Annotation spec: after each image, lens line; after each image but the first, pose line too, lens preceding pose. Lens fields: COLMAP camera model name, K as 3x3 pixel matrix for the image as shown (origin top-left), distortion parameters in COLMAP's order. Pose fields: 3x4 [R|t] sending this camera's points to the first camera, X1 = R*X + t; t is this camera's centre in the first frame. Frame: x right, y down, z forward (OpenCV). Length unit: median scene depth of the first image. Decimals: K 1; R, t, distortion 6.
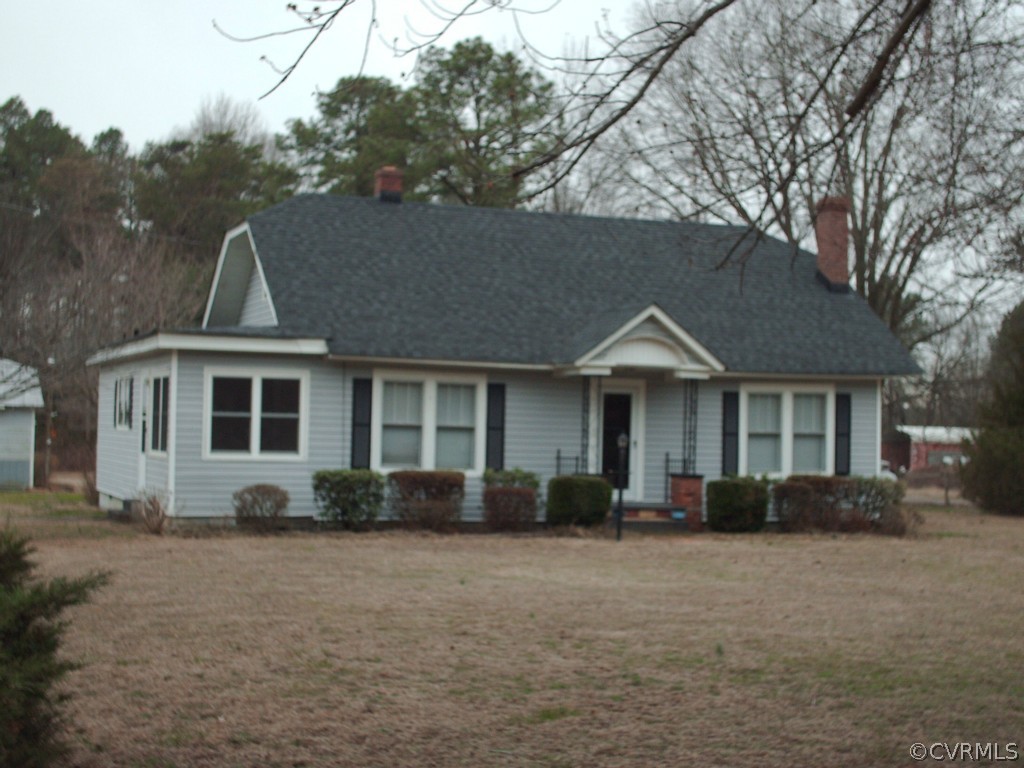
lens RADIAL K [[1404.3, 0, 549.1], [0, 1404.3, 382.1], [0, 0, 1]] dist [-0.022121, -0.026466]
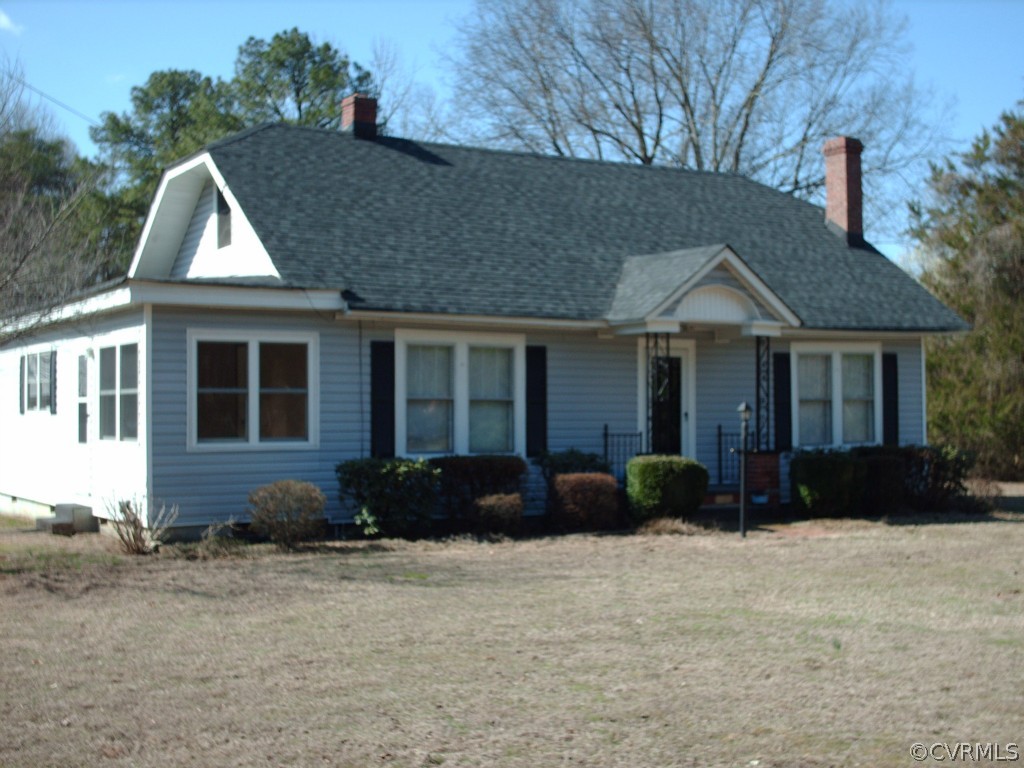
lens RADIAL K [[1242.2, 0, 512.1], [0, 1242.2, 413.7], [0, 0, 1]] dist [-0.013869, -0.023303]
pose [[0.988312, -0.026837, 0.150061, -0.155104], [0.021146, 0.999000, 0.039396, 0.010860], [-0.150968, -0.035762, 0.987892, 0.276154]]
